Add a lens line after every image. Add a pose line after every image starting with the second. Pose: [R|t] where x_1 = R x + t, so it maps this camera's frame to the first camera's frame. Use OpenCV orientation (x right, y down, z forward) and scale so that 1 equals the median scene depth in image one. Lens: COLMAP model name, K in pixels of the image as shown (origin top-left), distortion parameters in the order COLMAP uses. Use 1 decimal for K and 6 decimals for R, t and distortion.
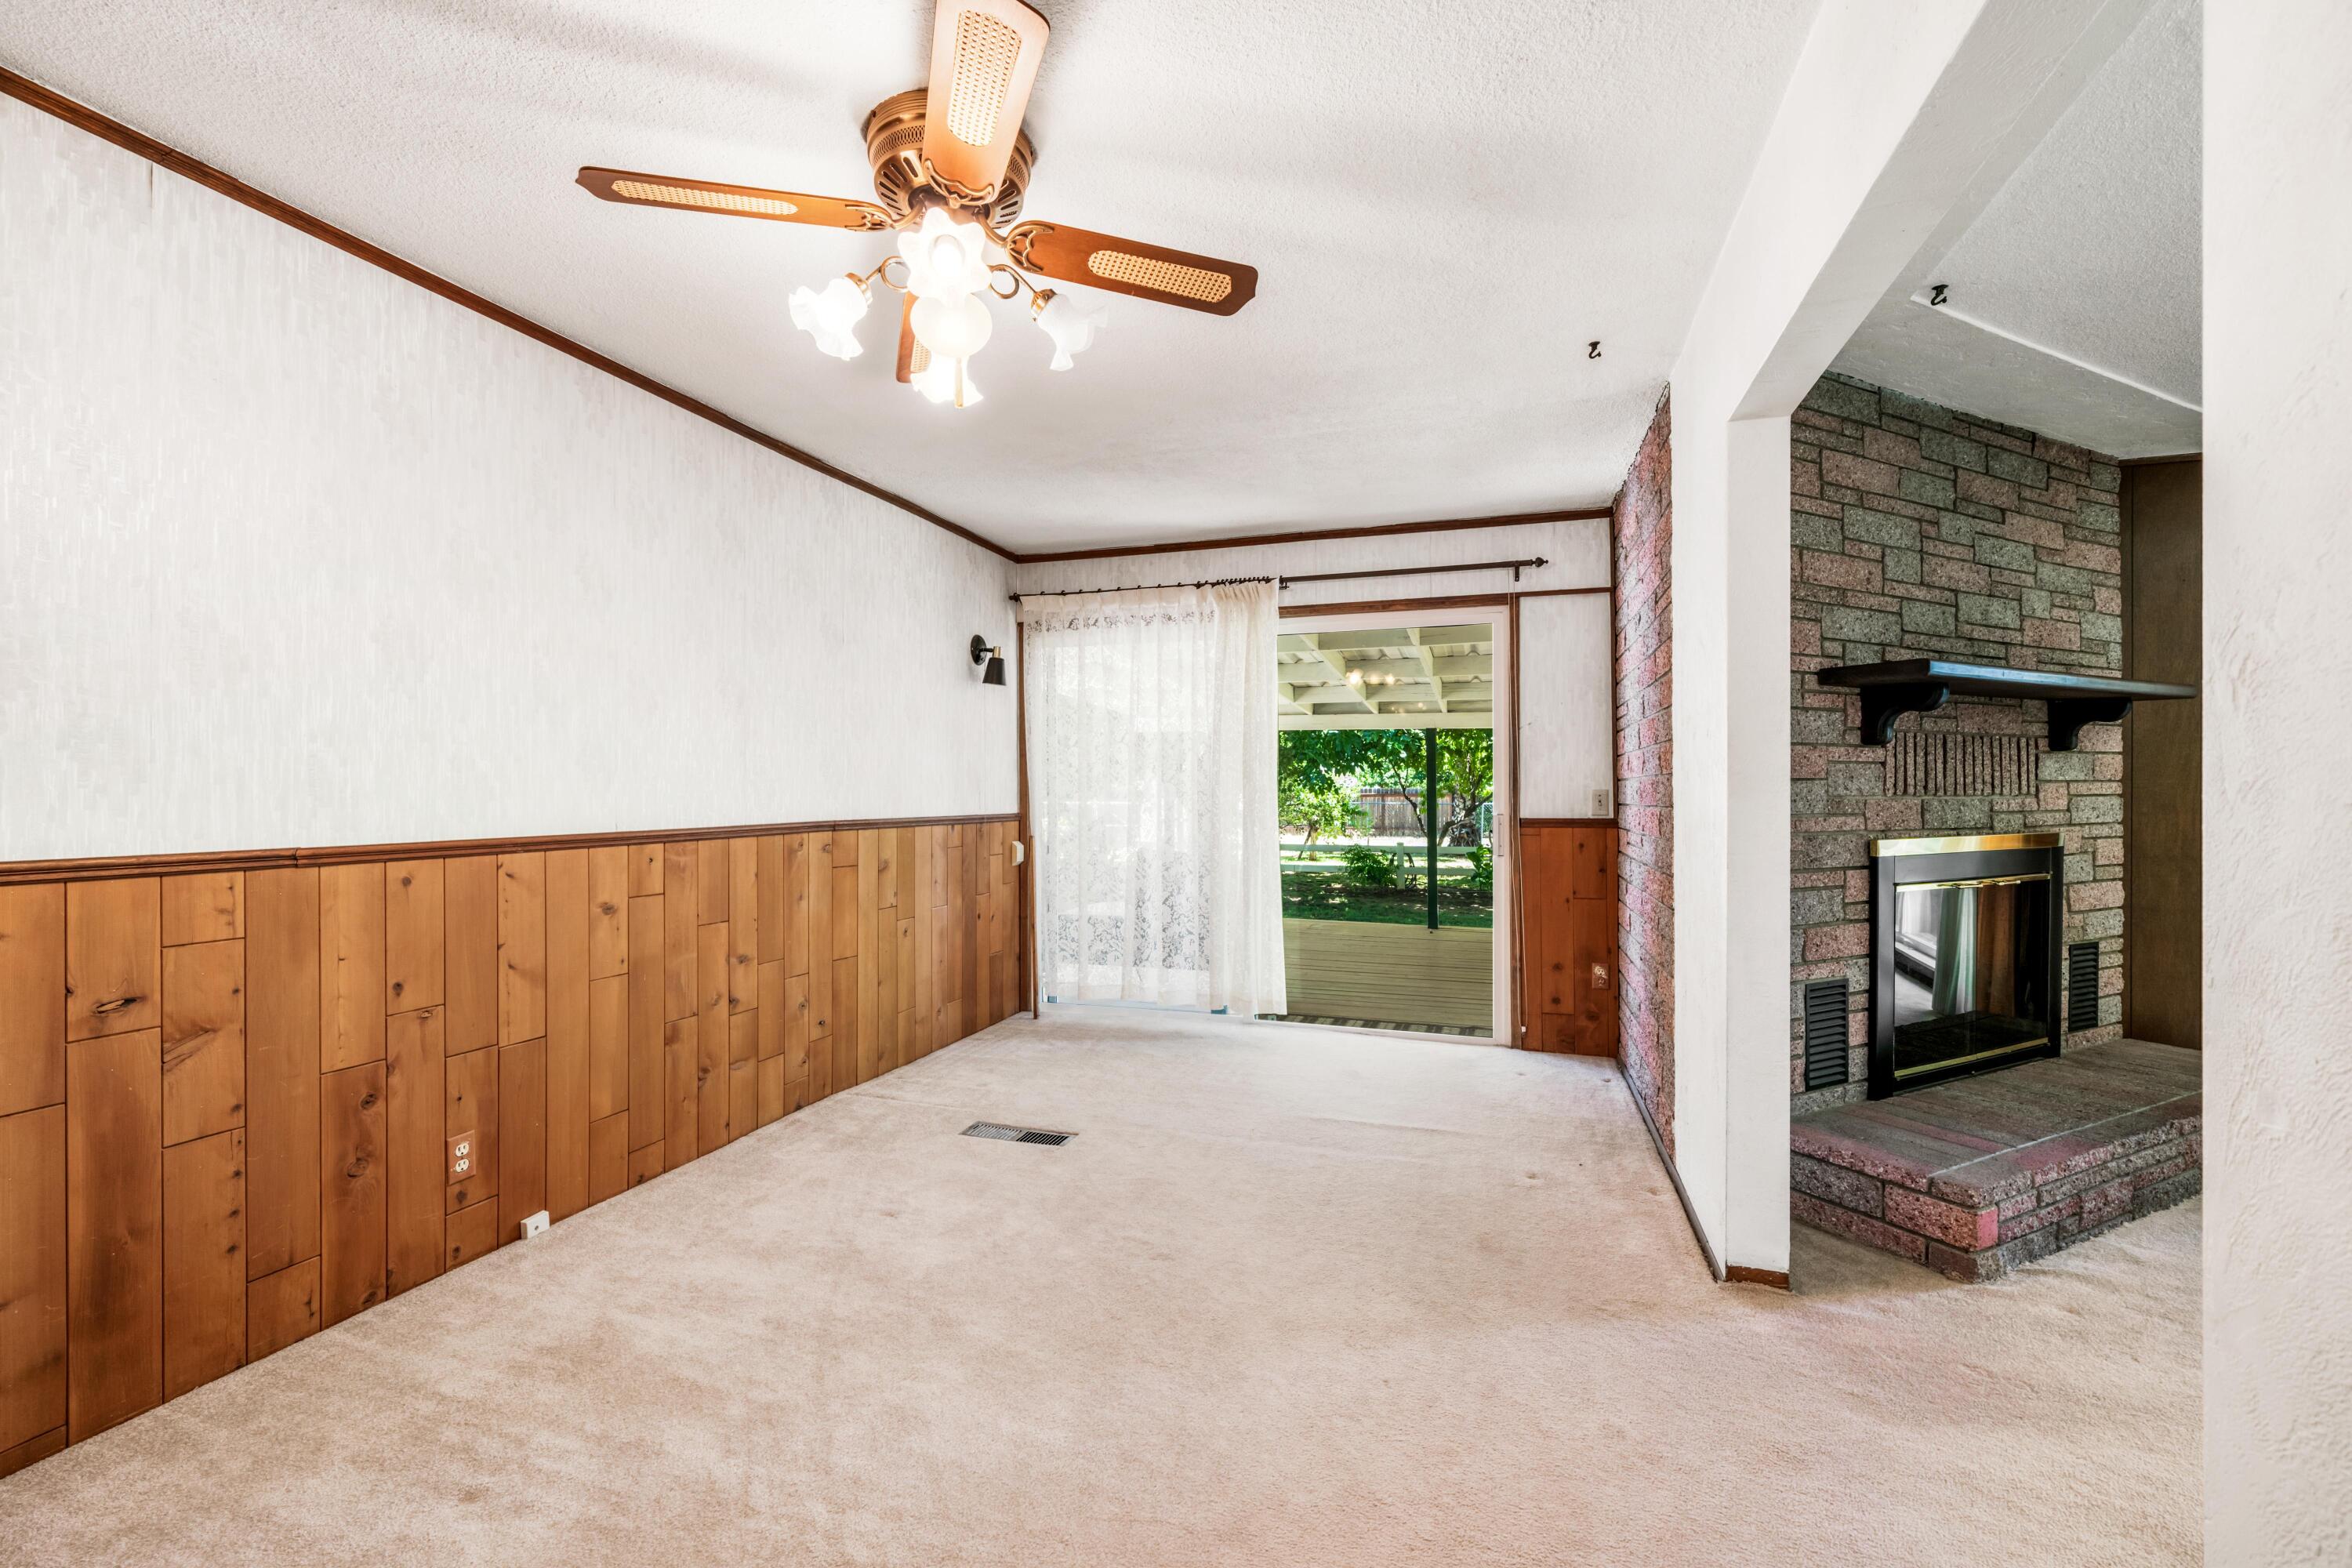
lens RADIAL K [[997.5, 0, 1170.3], [0, 997.5, 767.8], [0, 0, 1]] dist [-0.000061, 0.000360]
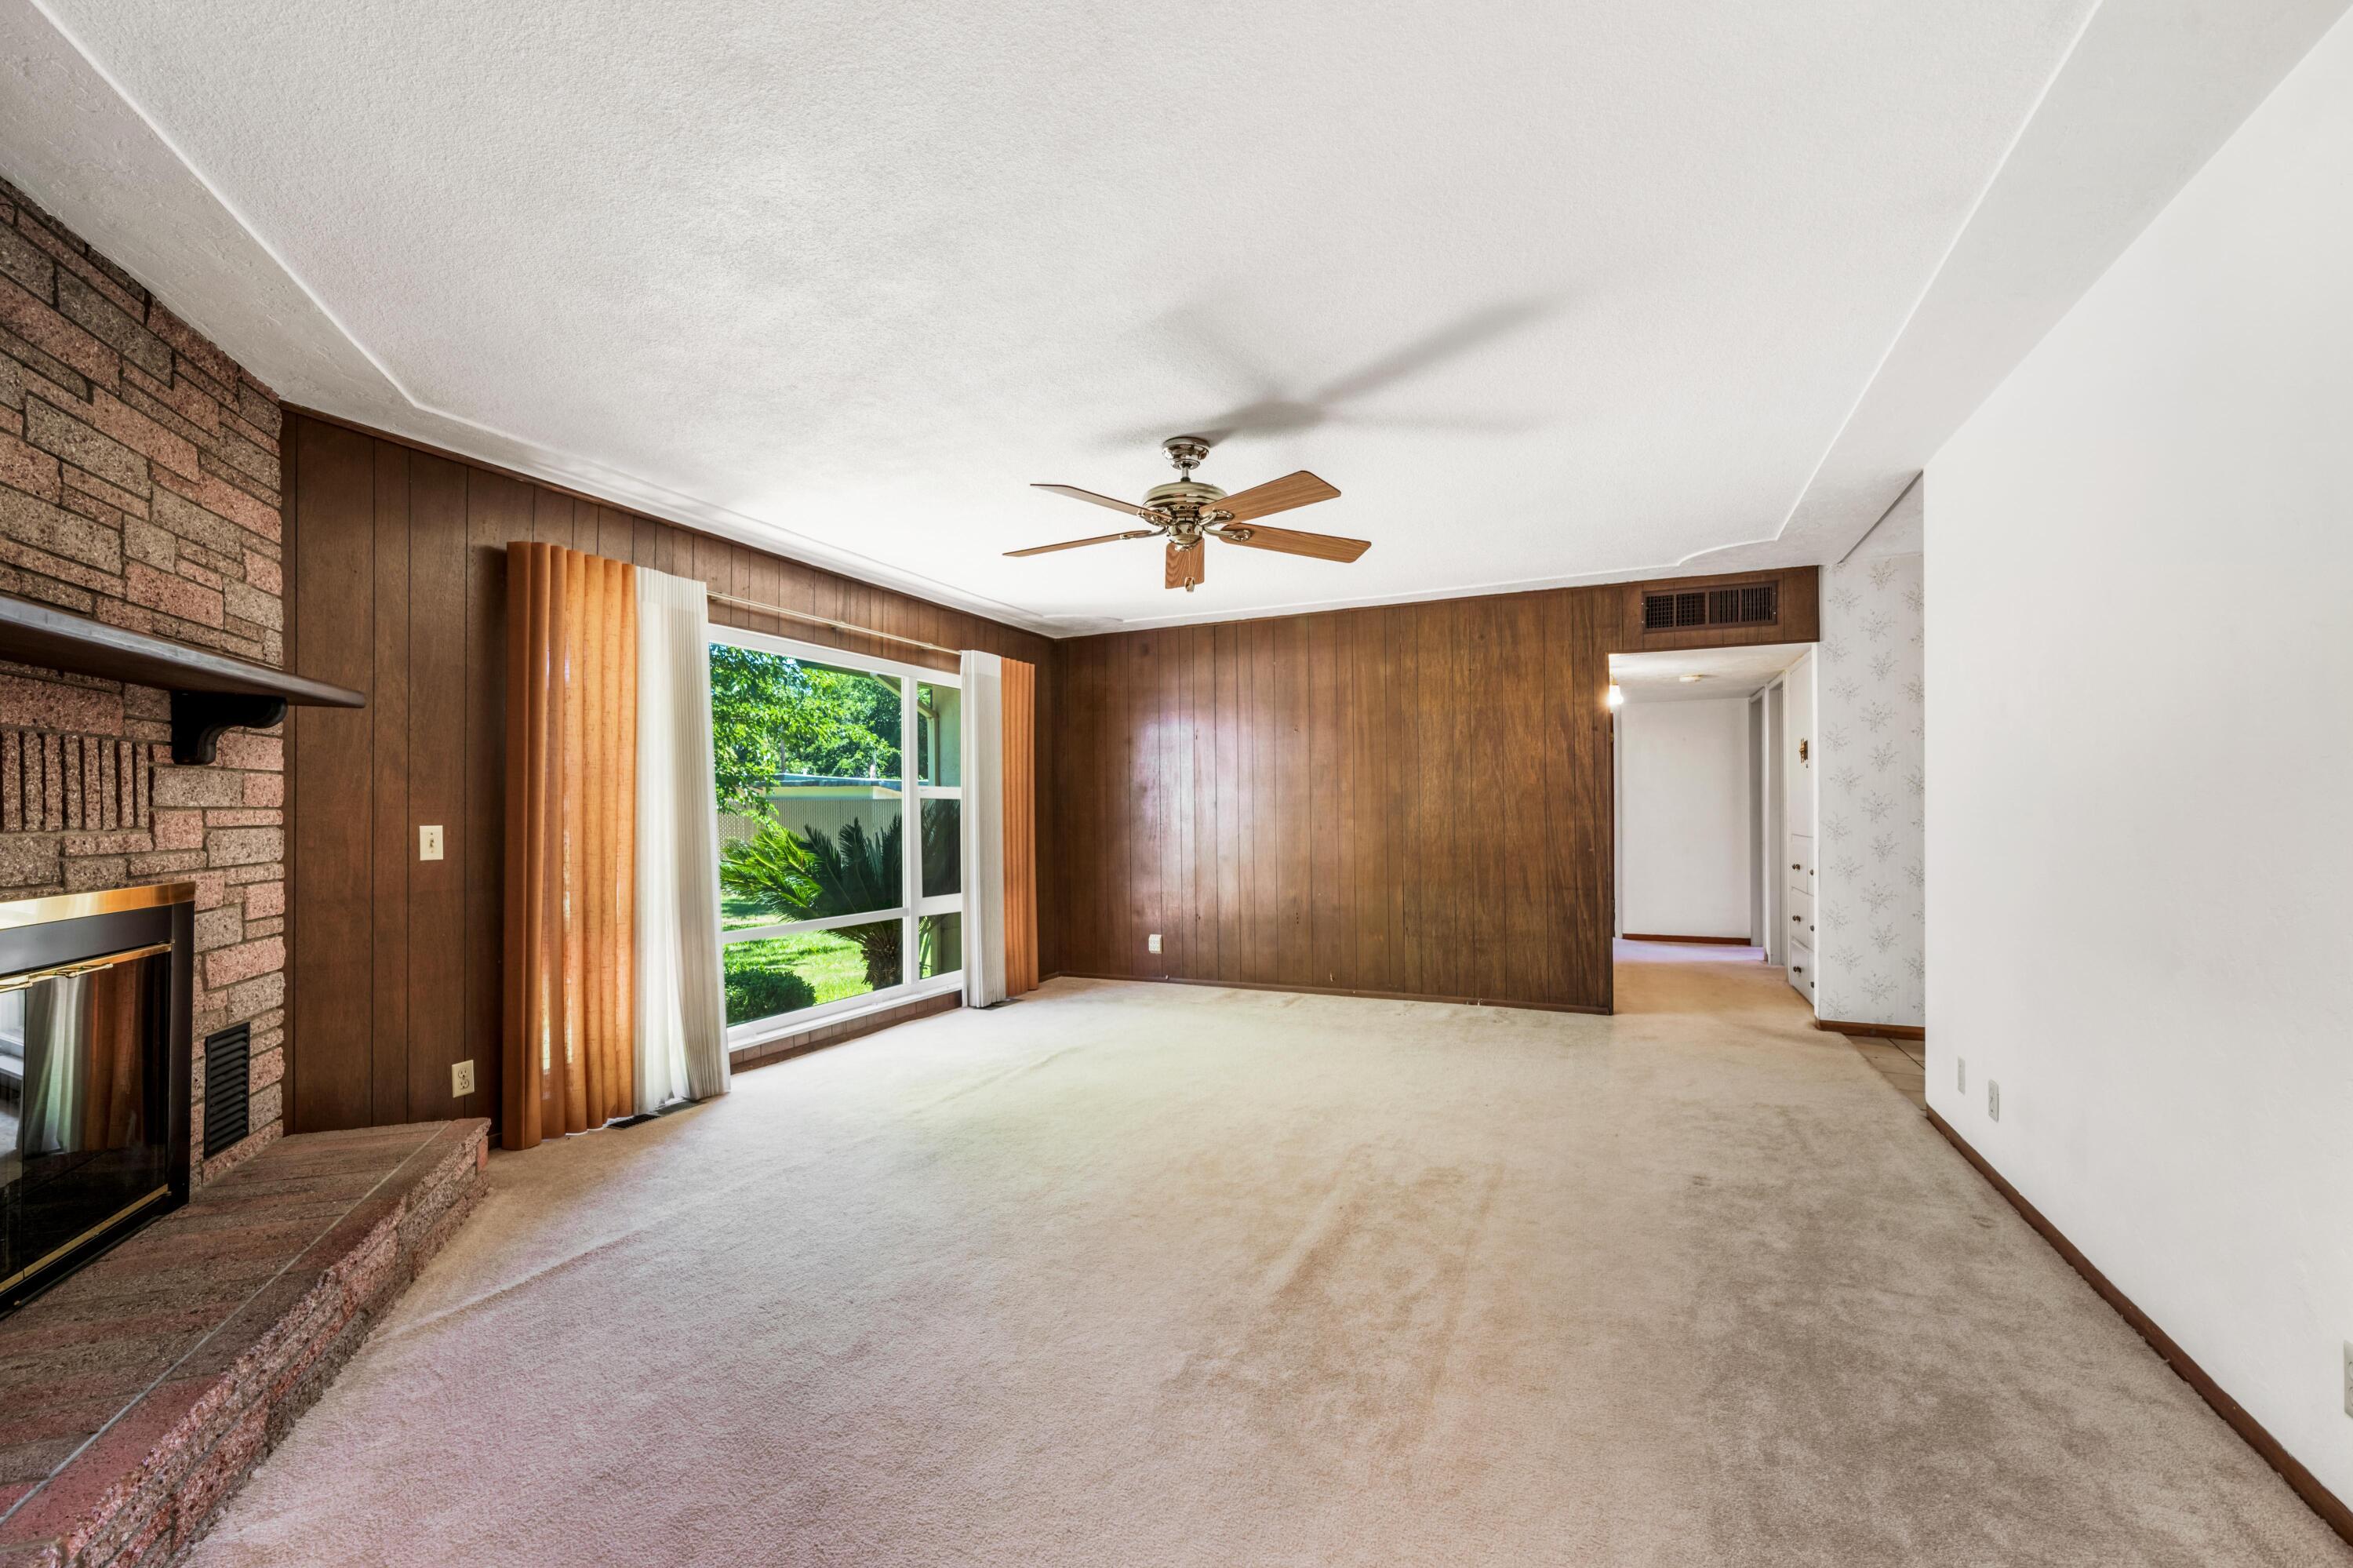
lens RADIAL K [[979.0, 0, 1175.0], [0, 979.0, 786.4], [0, 0, 1]] dist [-0.000367, -0.000004]
pose [[0.092924, 0.013942, 0.995576, 0.262386], [0.010483, 0.999833, -0.014980, 0.015309], [-0.995618, 0.011829, 0.092762, 0.238506]]
